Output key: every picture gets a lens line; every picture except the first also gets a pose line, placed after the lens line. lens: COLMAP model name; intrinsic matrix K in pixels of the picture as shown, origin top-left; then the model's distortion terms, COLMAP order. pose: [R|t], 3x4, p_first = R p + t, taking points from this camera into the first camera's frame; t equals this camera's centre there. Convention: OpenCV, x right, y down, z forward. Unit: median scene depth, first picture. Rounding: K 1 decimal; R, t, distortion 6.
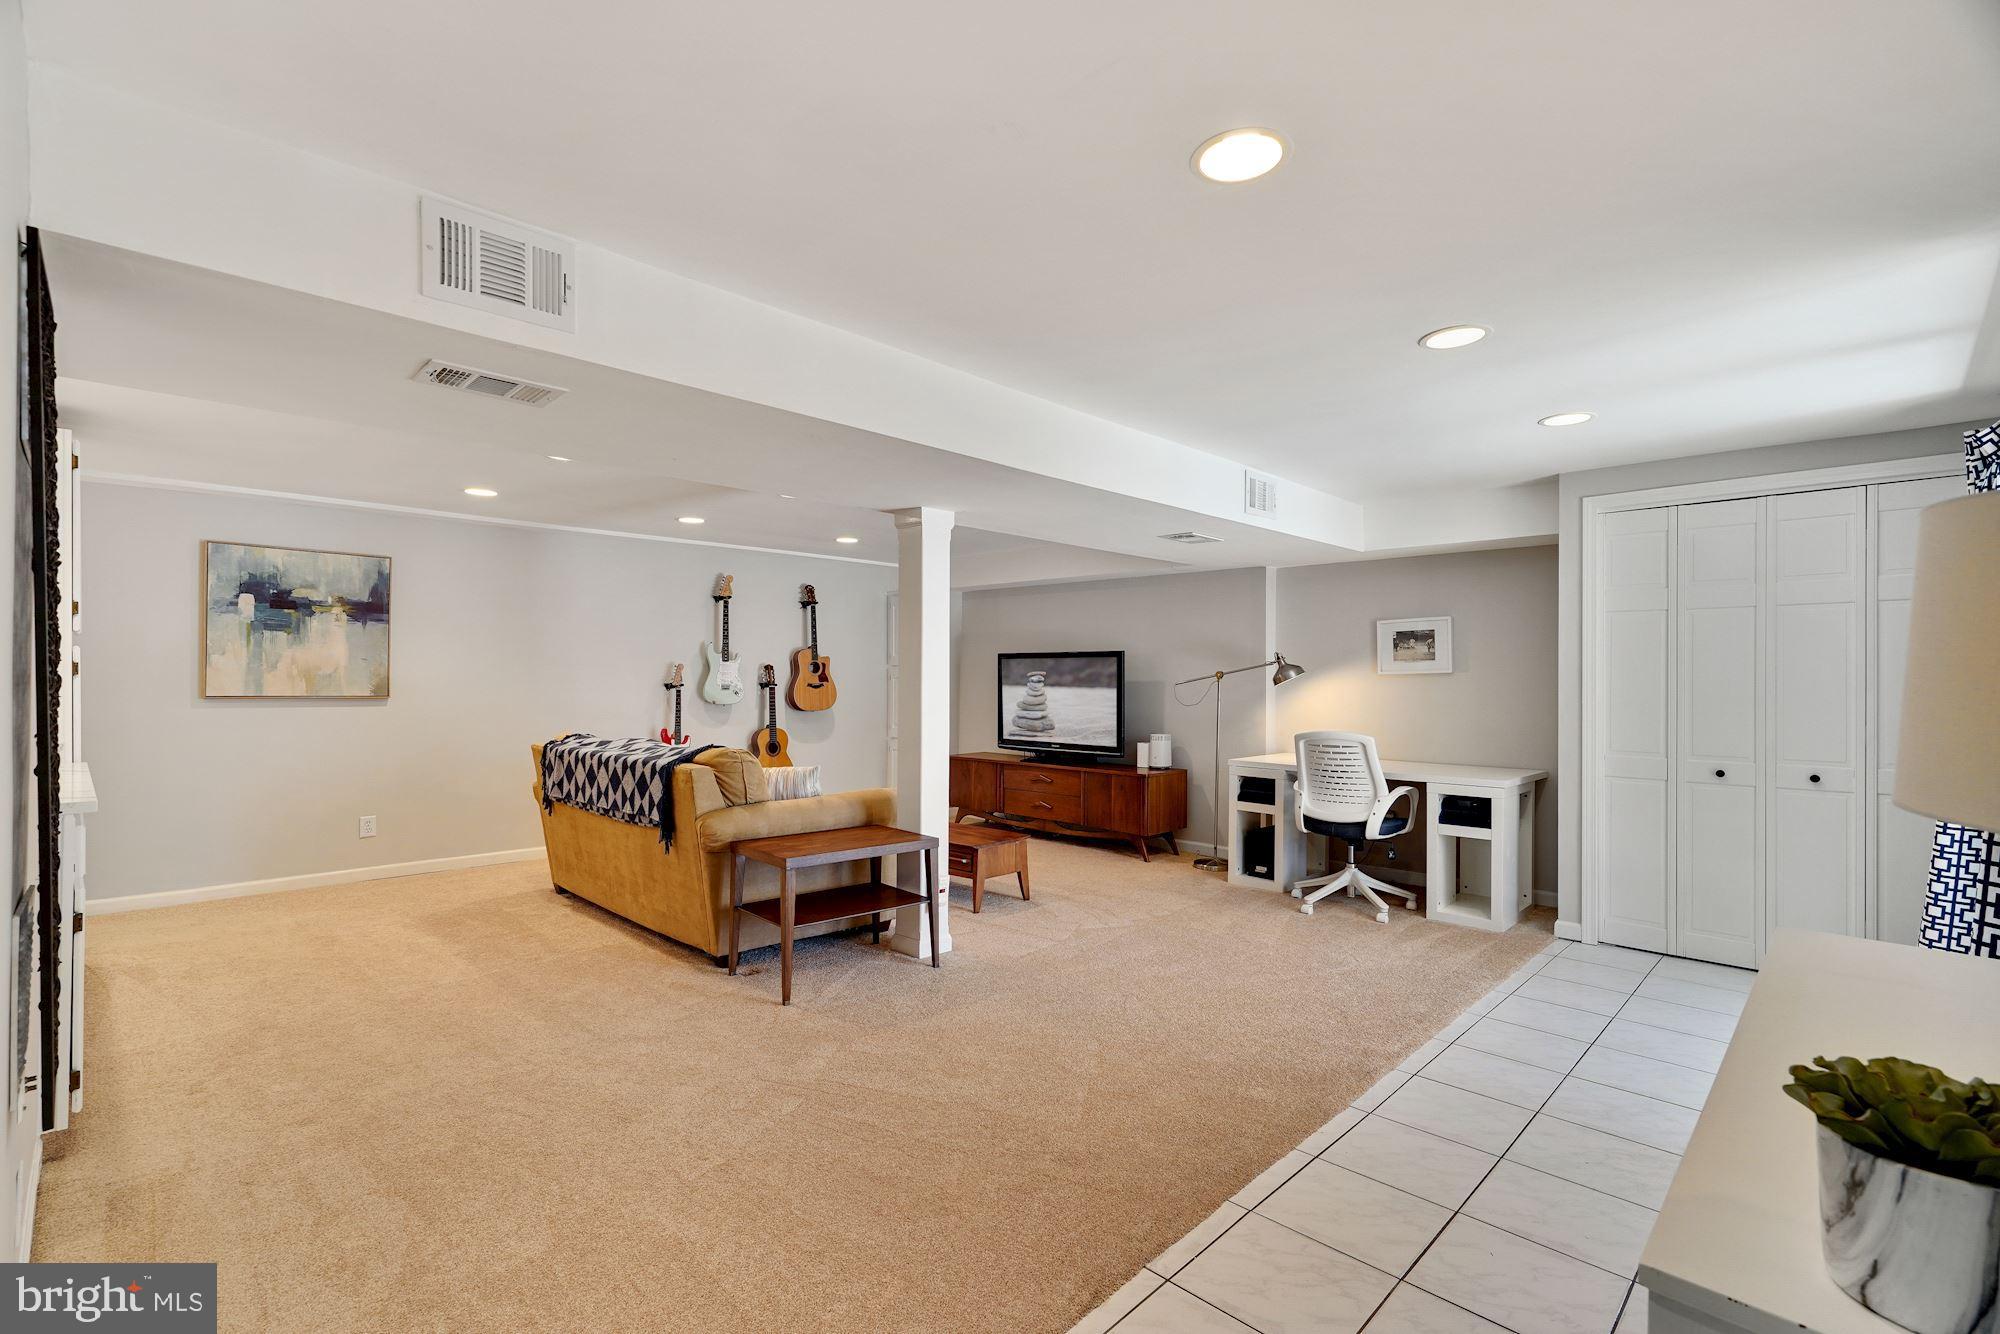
lens RADIAL K [[915.8, 0, 1001.0], [0, 915.8, 676.7], [0, 0, 1]] dist [0.004316, 0.000530]
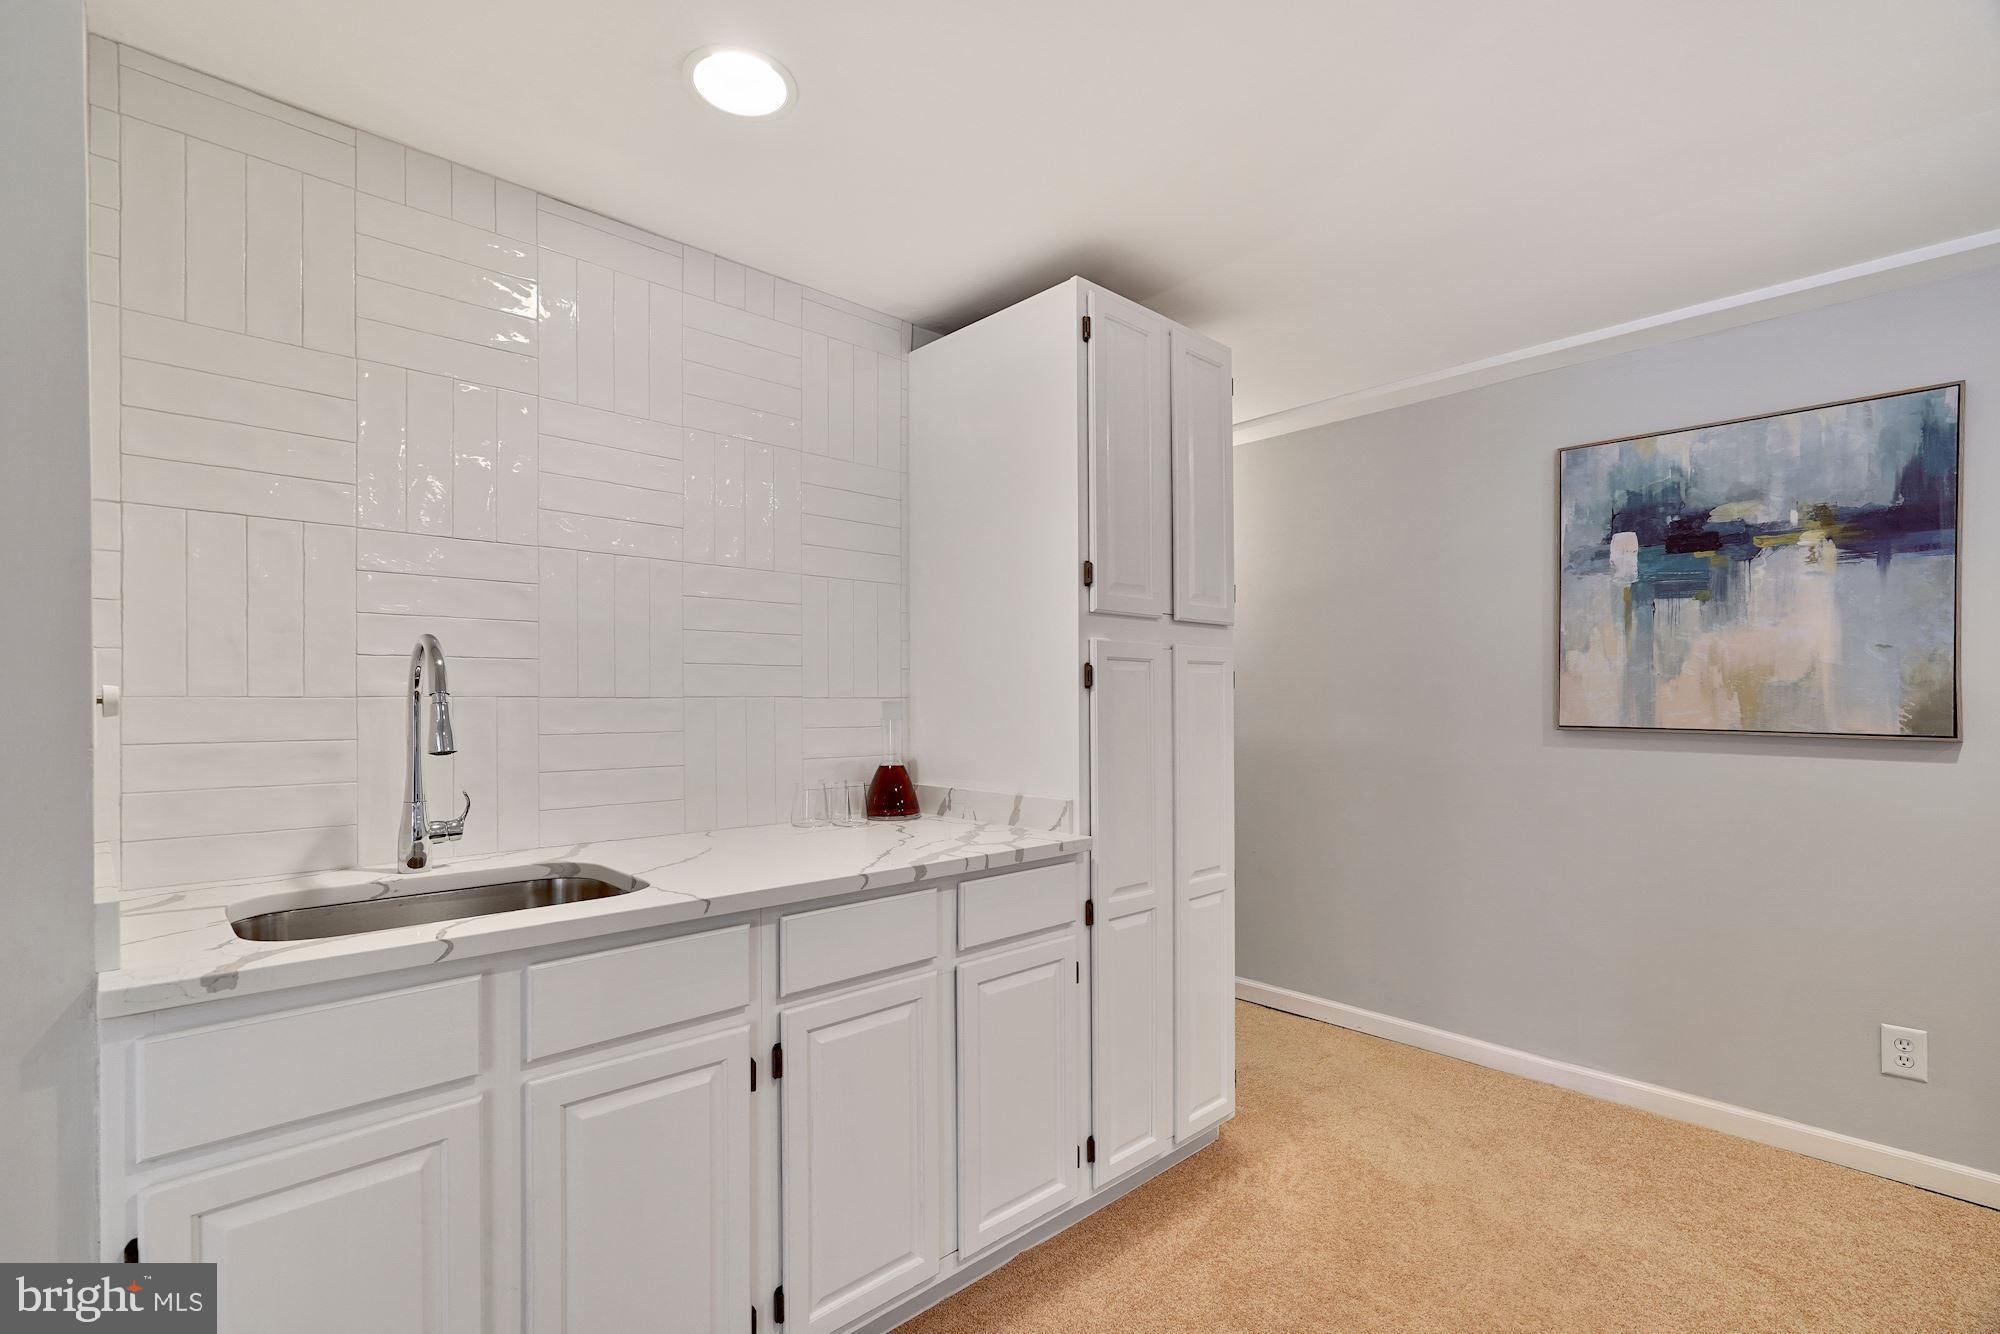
lens RADIAL K [[915.8, 0, 1012.3], [0, 915.8, 698.2], [0, 0, 1]] dist [0.004316, 0.000530]
pose [[-0.028904, 0.000393, -0.999582, -0.278858], [0.005226, 0.999986, 0.000242, 0.002485], [0.999569, -0.005217, -0.028906, 0.646494]]
